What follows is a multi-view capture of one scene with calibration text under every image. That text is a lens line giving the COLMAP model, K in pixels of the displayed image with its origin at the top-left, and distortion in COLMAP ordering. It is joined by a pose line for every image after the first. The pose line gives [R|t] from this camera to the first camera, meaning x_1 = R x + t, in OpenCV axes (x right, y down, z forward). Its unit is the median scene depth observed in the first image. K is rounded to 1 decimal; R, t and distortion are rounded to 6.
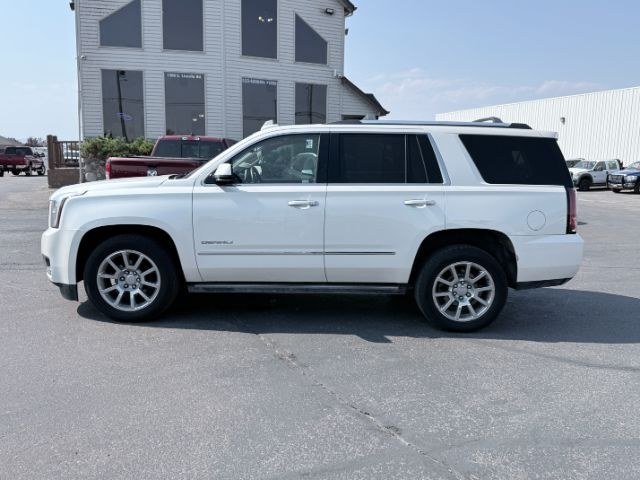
lens RADIAL K [[538.8, 0, 318.0], [0, 538.8, 237.7], [0, 0, 1]] dist [0.020639, -0.039933]
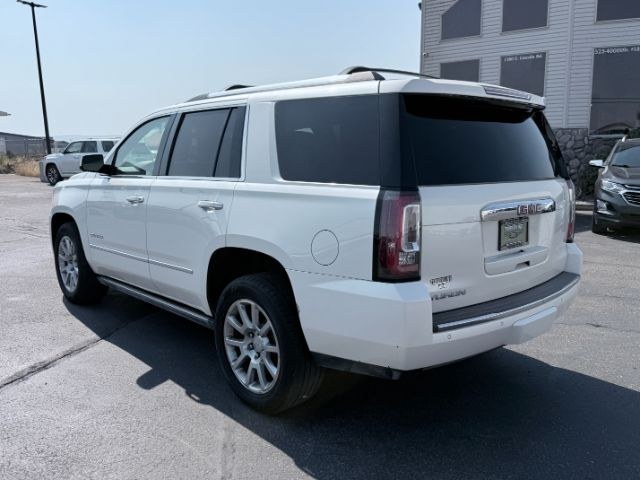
lens RADIAL K [[538.8, 0, 319.7], [0, 538.8, 233.2], [0, 0, 1]] dist [0.020639, -0.039933]
pose [[0.684193, 0.082960, -0.724567, 0.199990], [-0.081405, 0.995988, 0.037168, -0.016683], [0.724744, 0.033553, 0.688201, 0.156309]]
